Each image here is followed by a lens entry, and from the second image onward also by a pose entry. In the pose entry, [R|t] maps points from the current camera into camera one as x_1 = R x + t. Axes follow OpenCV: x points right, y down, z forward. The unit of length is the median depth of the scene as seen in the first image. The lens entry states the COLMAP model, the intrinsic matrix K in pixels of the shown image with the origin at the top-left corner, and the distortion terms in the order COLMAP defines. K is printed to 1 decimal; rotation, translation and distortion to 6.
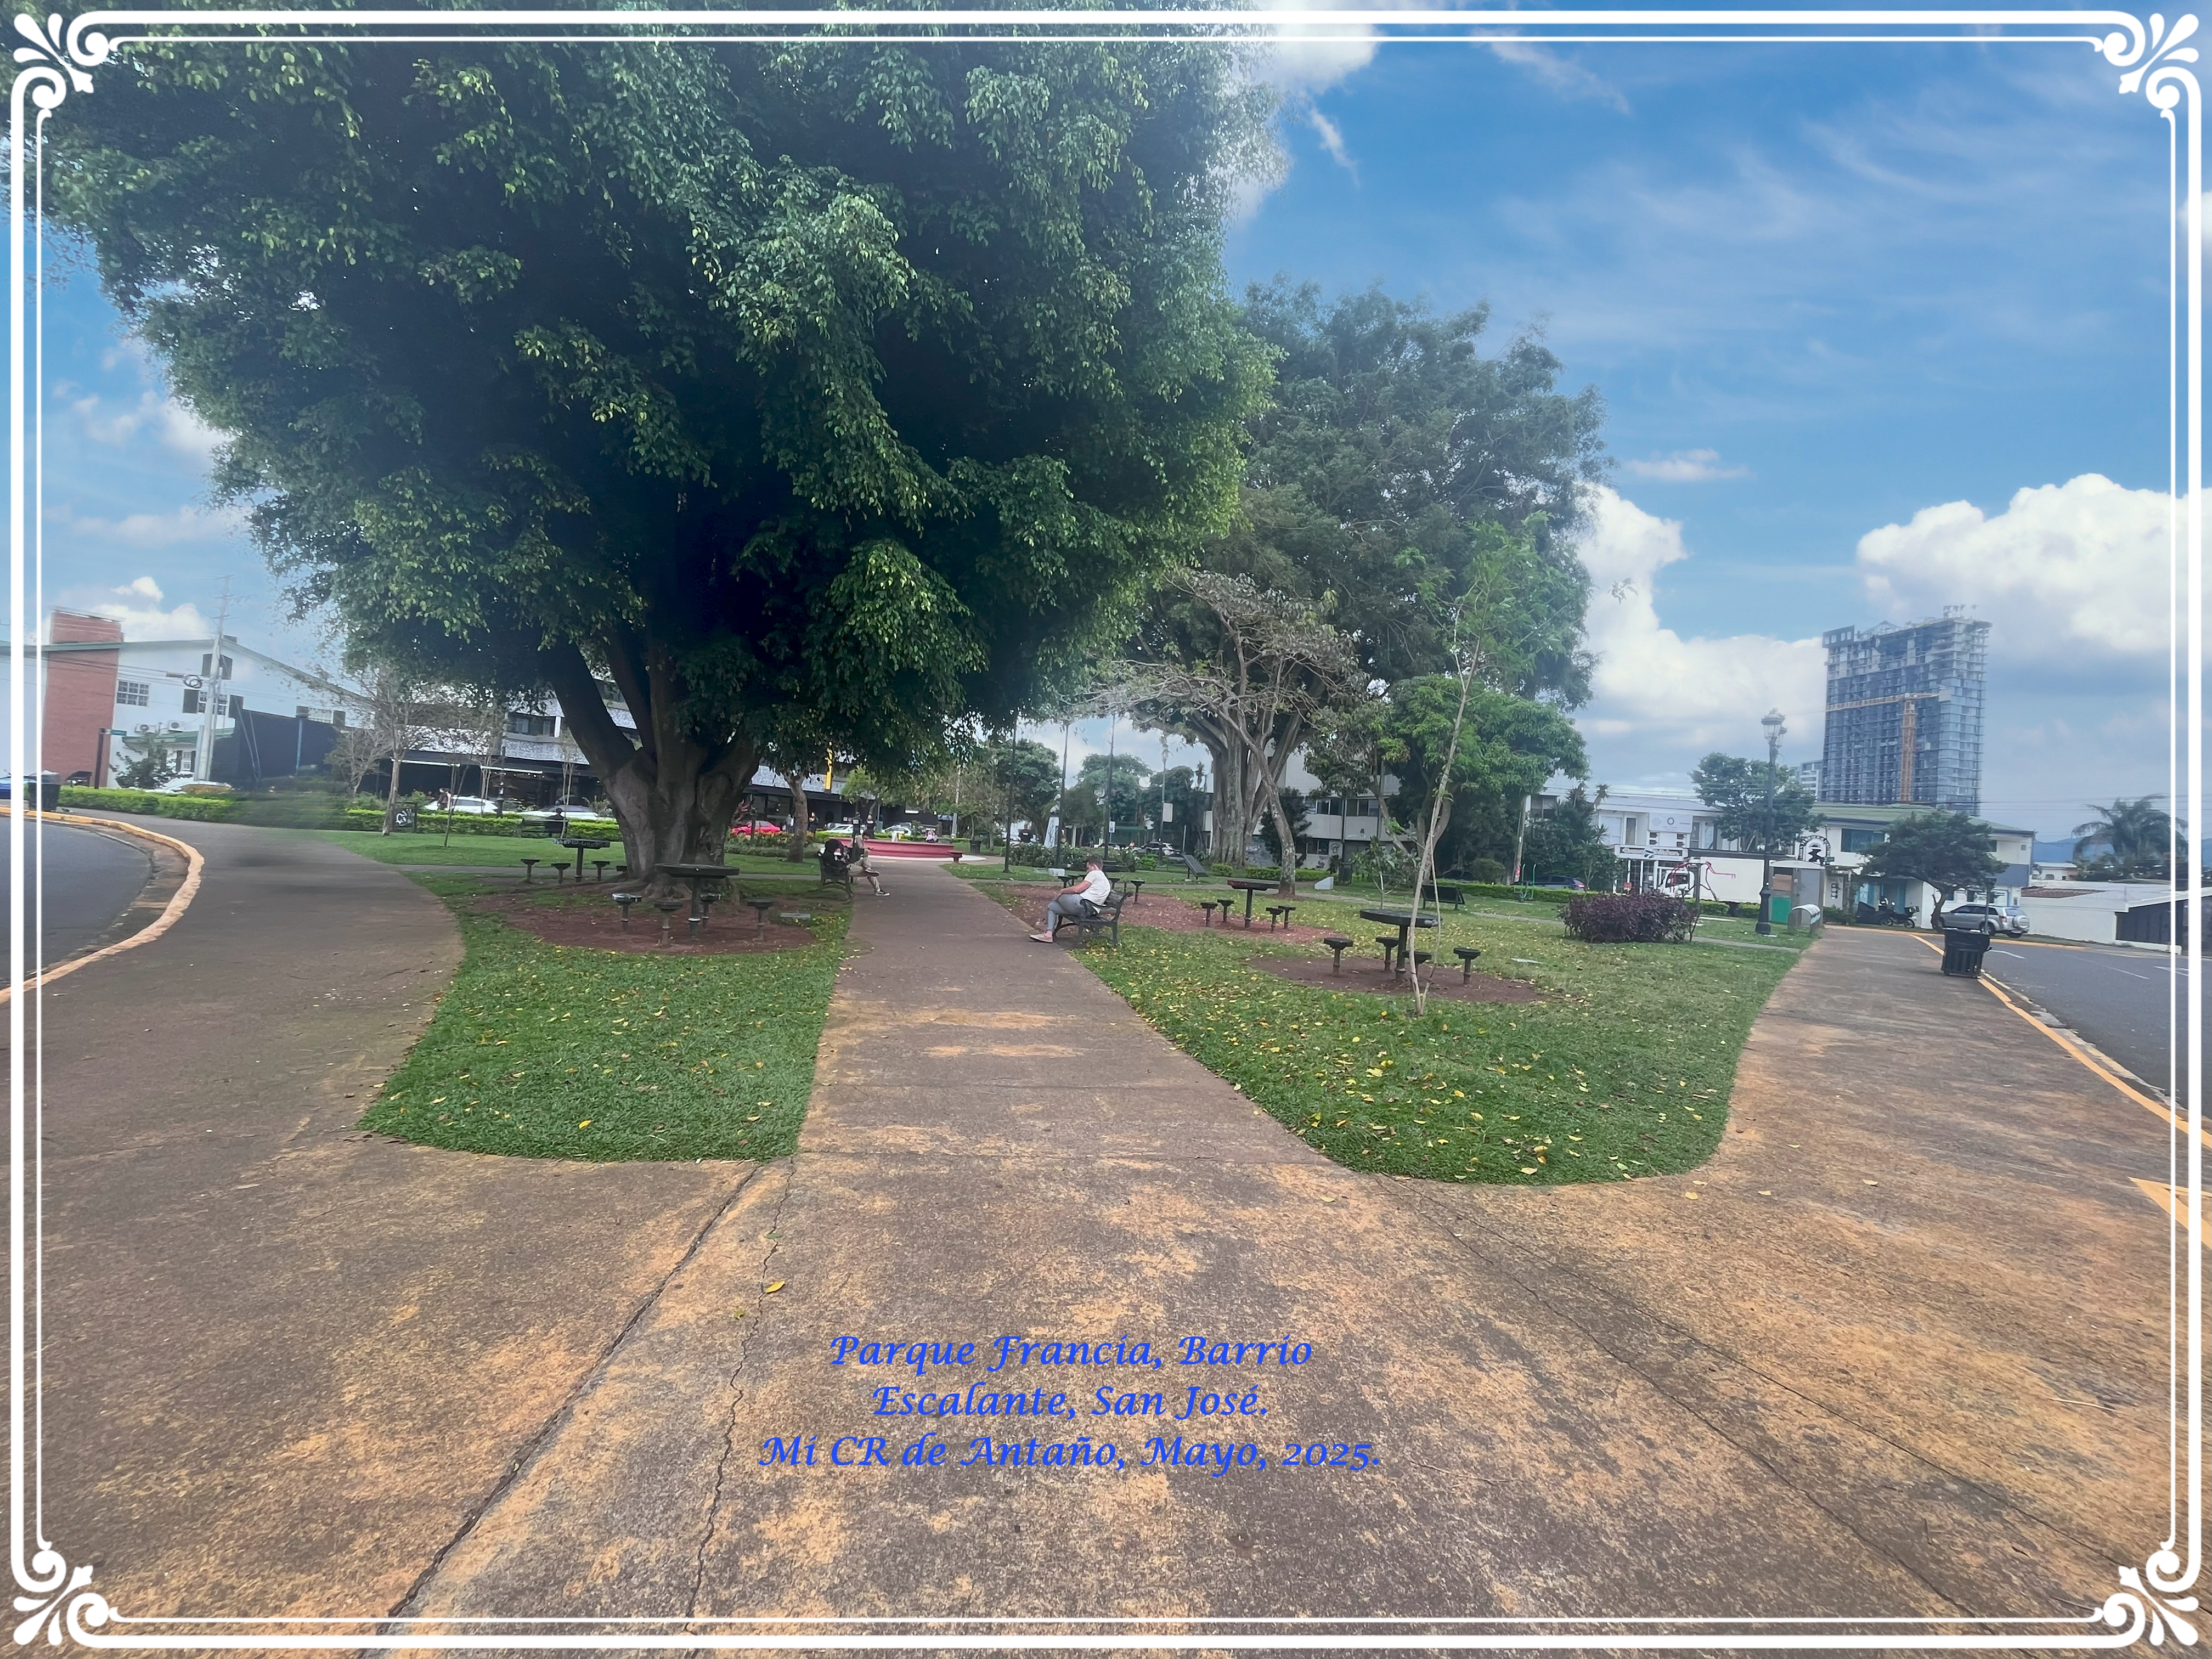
lens RADIAL K [[898.8, 0, 1106.0], [0, 898.8, 829.5], [0, 0, 1]] dist [-0.001039, -0.000160]
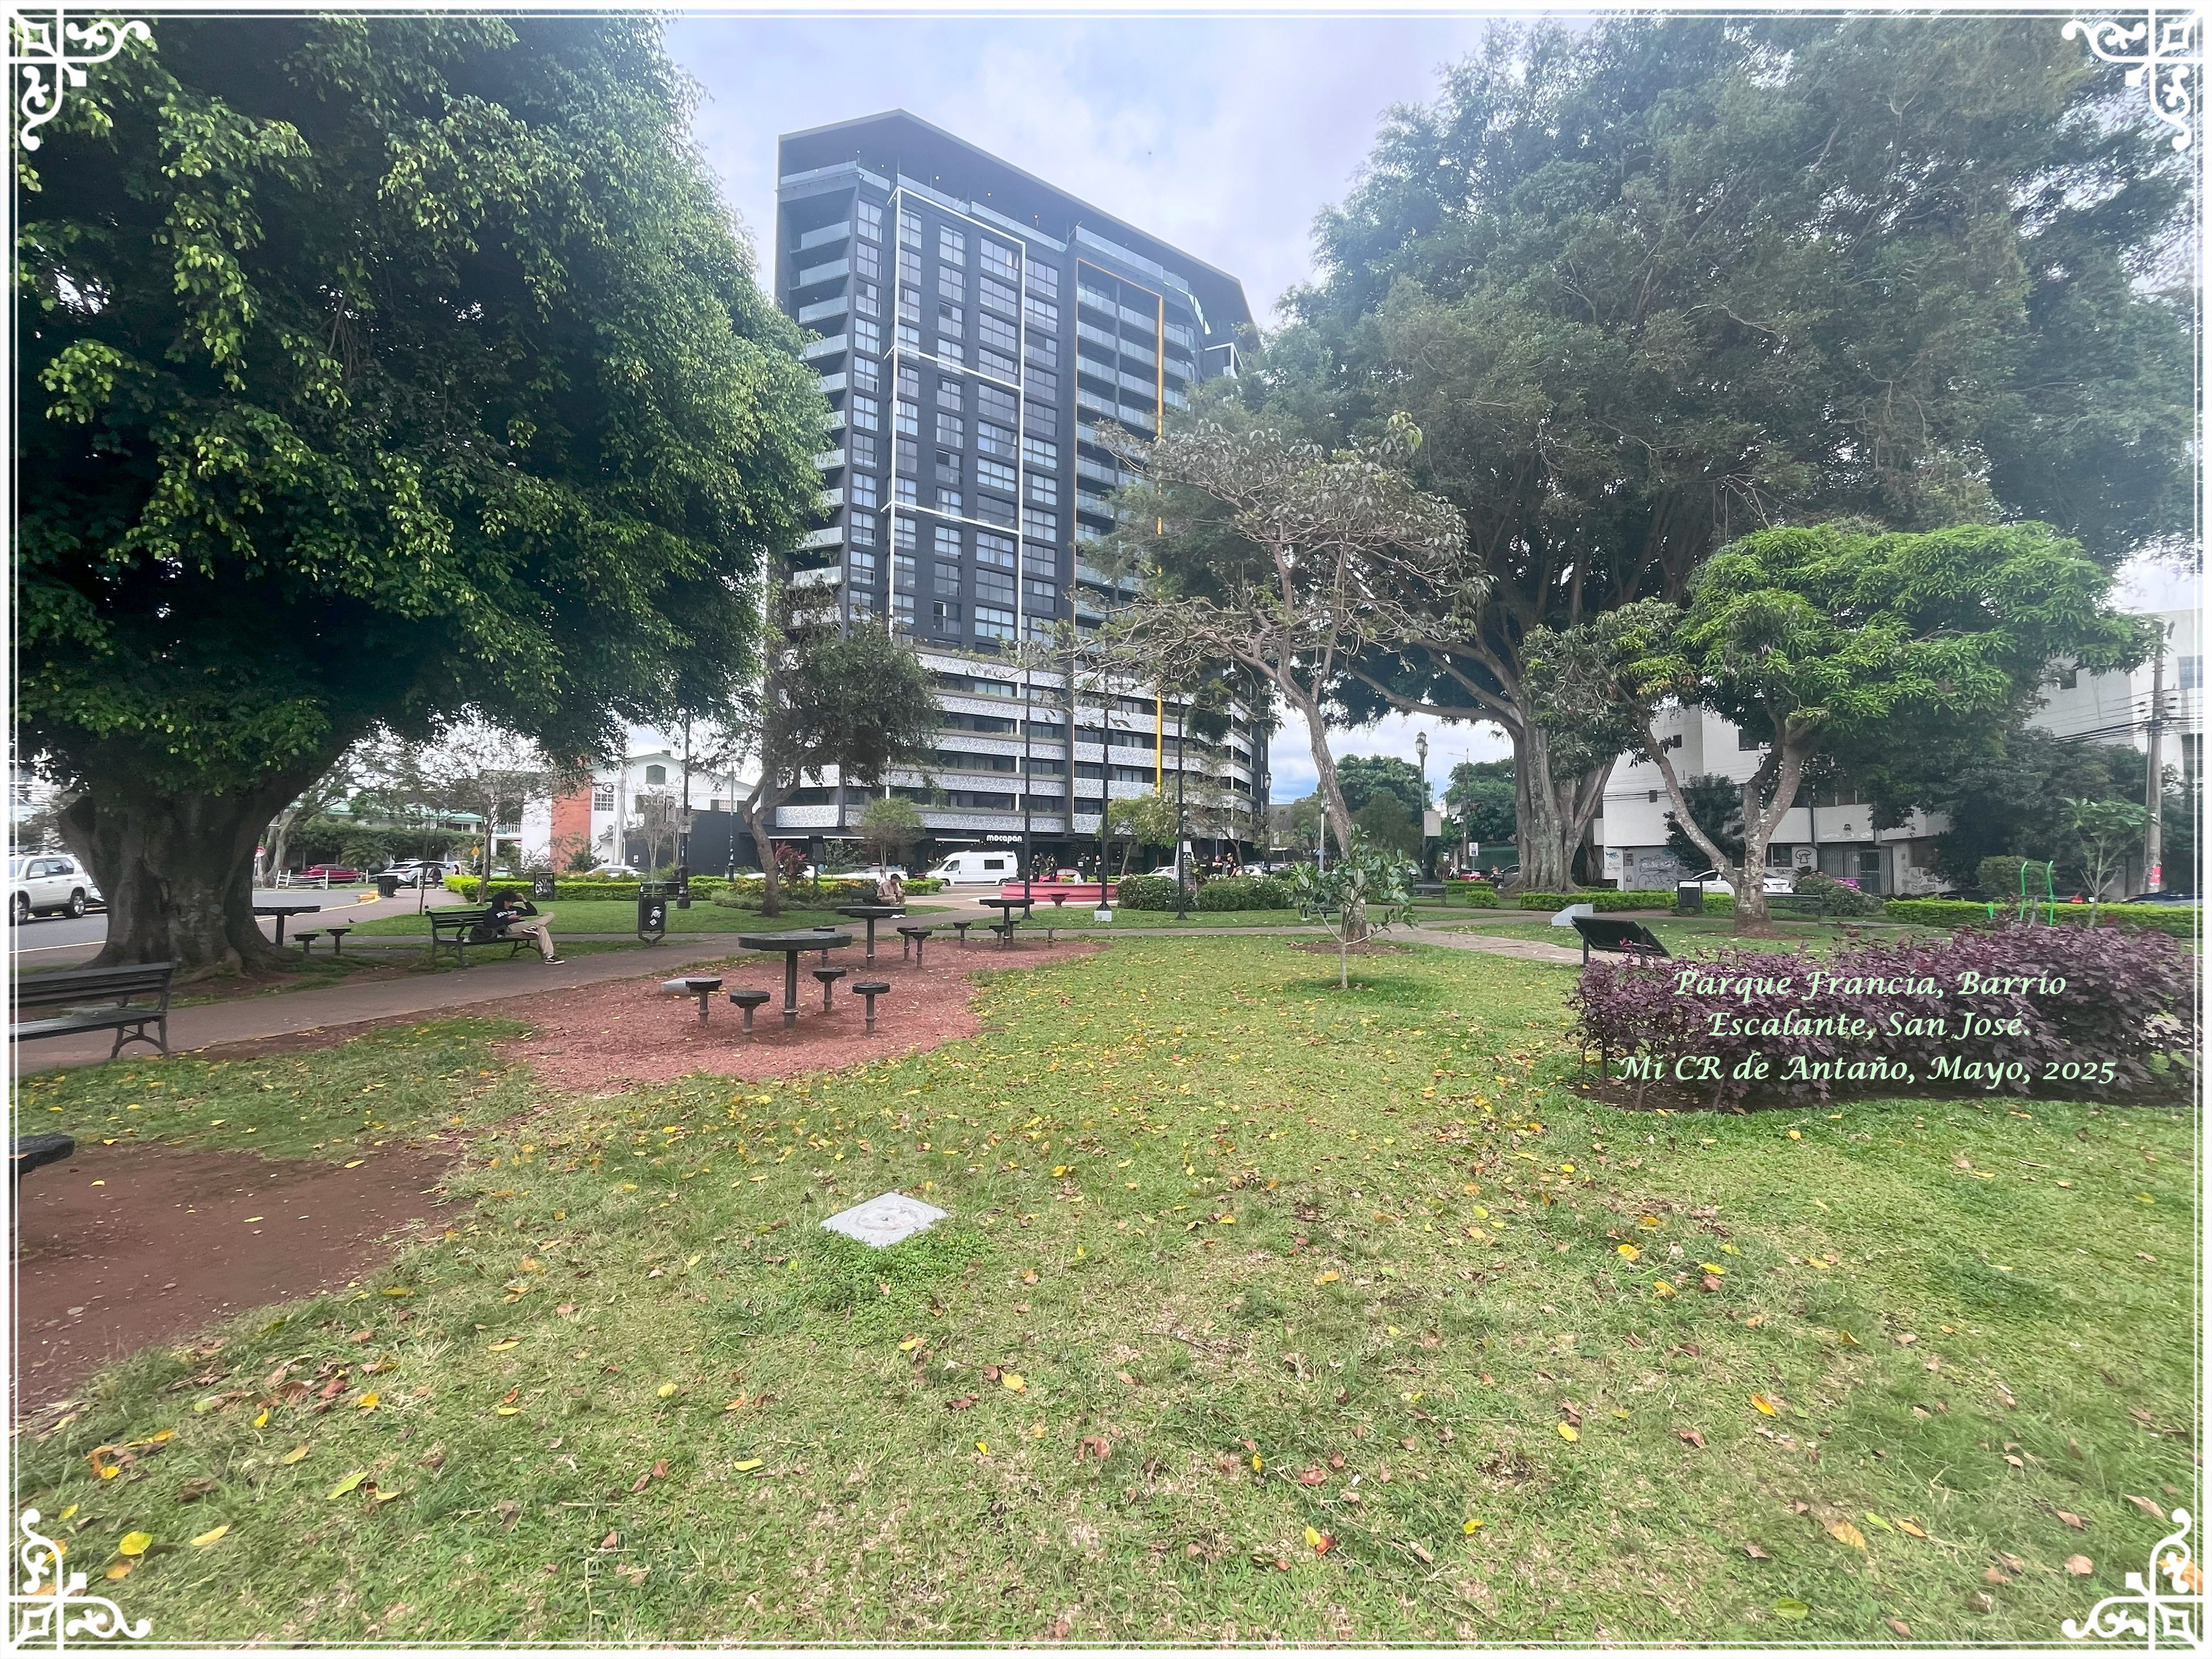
lens RADIAL K [[898.8, 0, 1106.0], [0, 898.8, 829.5], [0, 0, 1]] dist [-0.001039, -0.000160]
pose [[0.867265, -0.085104, -0.490519, 0.196334], [0.061814, 0.996064, -0.063525, 0.017036], [0.493994, 0.024772, 0.869112, 0.224314]]
